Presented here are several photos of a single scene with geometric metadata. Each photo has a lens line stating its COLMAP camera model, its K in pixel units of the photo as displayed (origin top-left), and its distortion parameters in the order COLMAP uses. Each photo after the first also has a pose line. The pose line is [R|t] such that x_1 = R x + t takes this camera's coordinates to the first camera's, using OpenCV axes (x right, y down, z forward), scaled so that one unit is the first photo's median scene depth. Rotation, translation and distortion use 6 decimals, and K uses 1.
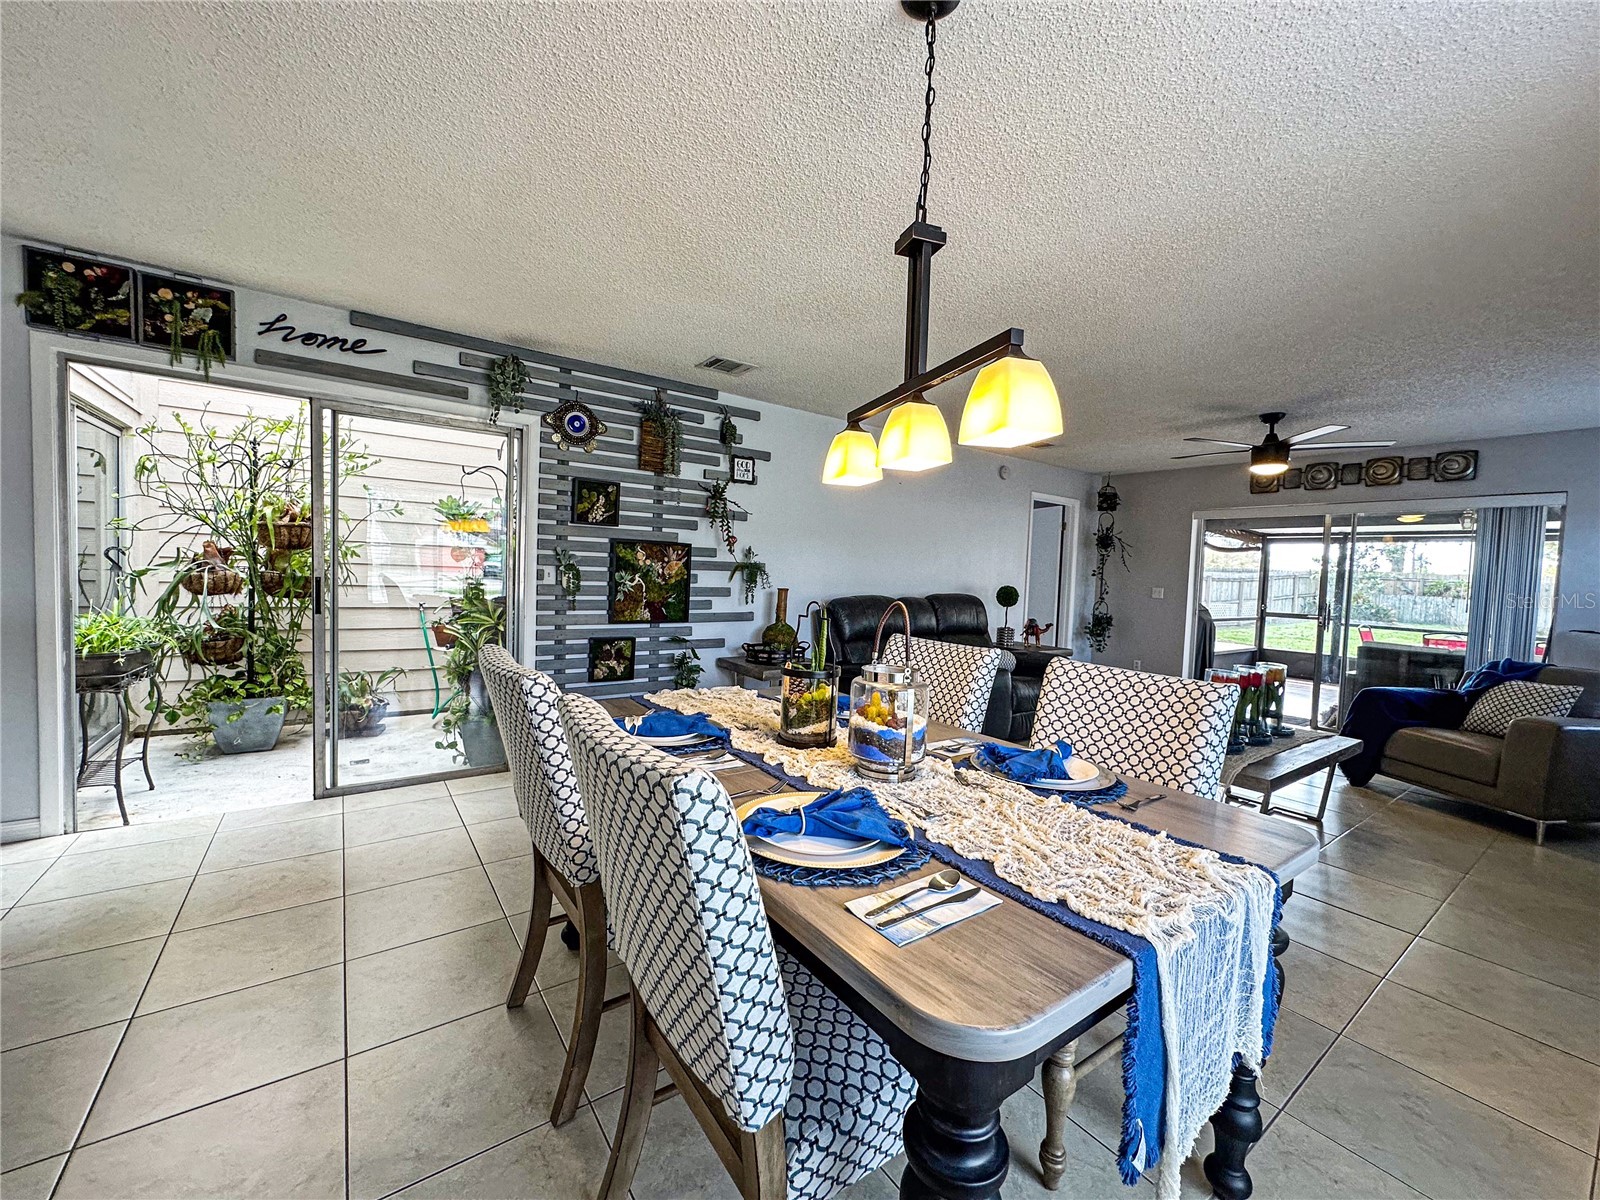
lens RADIAL K [[635.5, 0, 796.1], [0, 635.5, 600.6], [0, 0, 1]] dist [-0.006055, 0.000261]
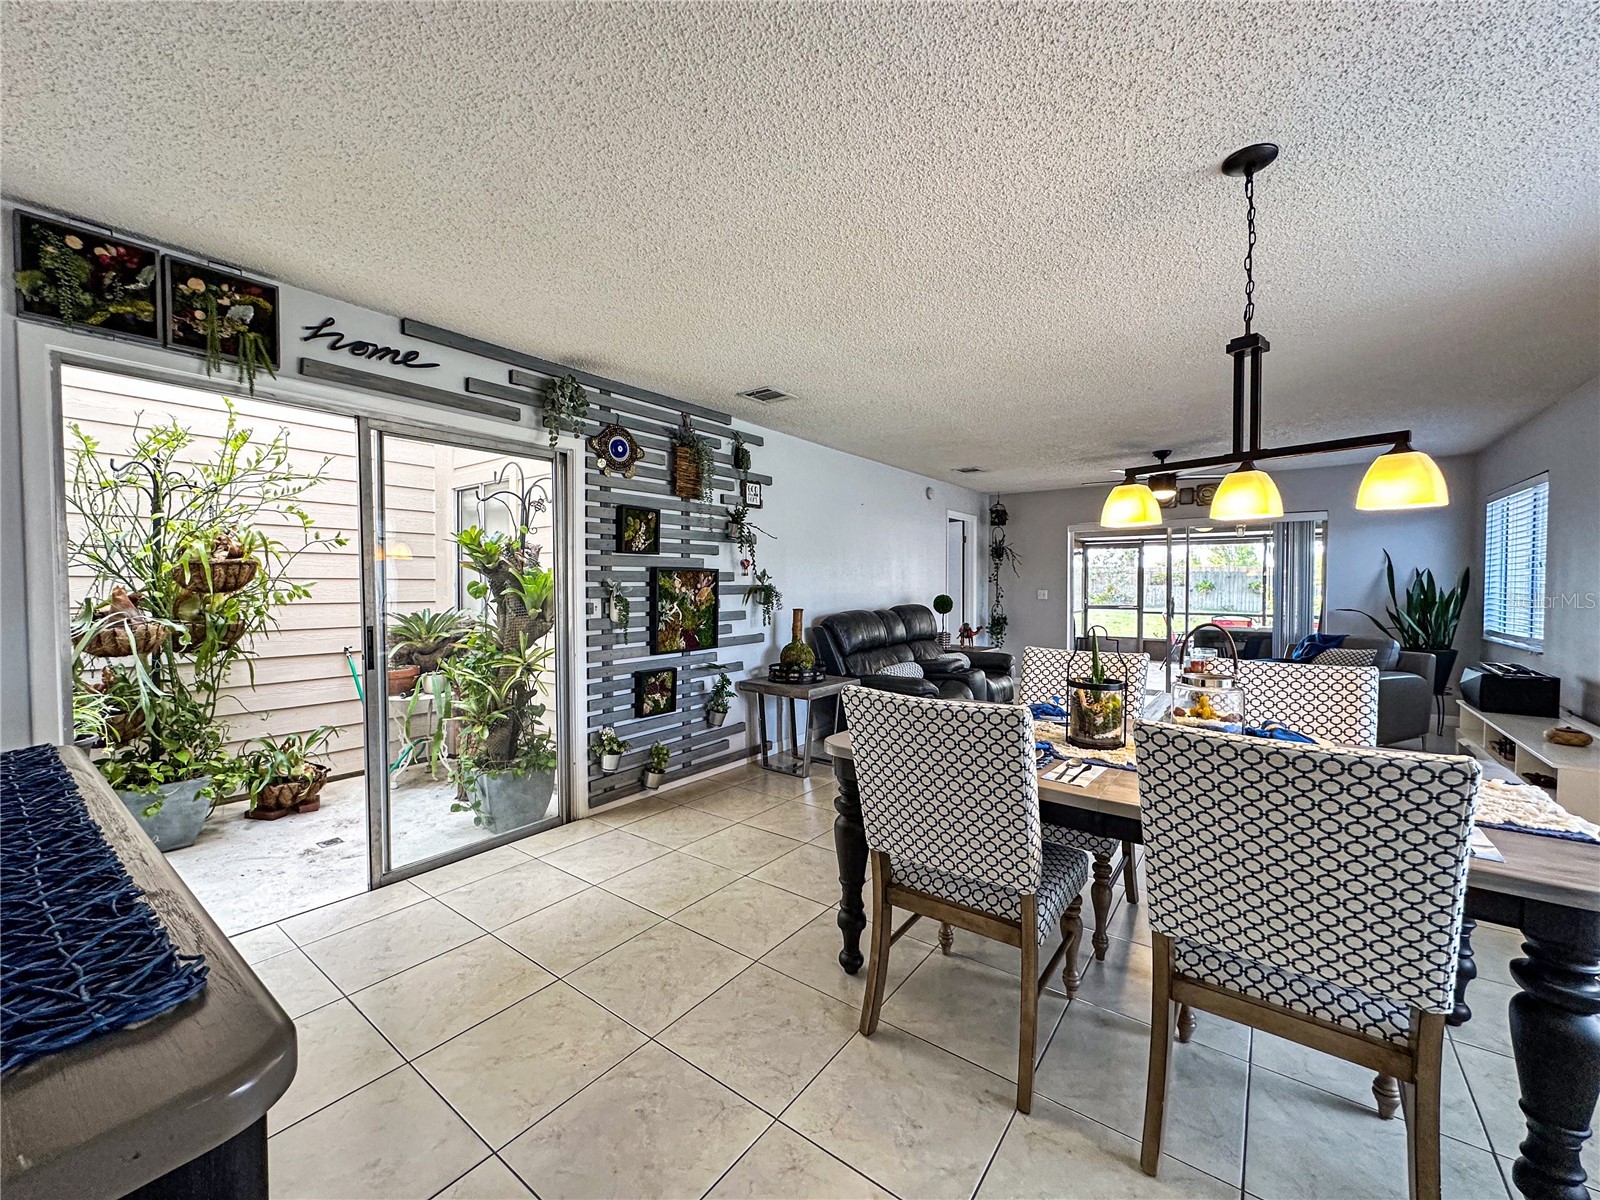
lens RADIAL K [[635.5, 0, 793.1], [0, 635.5, 600.6], [0, 0, 1]] dist [-0.006055, 0.000261]
pose [[0.954272, -0.048479, 0.294984, -0.382314], [0.052683, 0.998591, -0.006318, -0.030135], [-0.294262, 0.021570, 0.955481, 0.015632]]
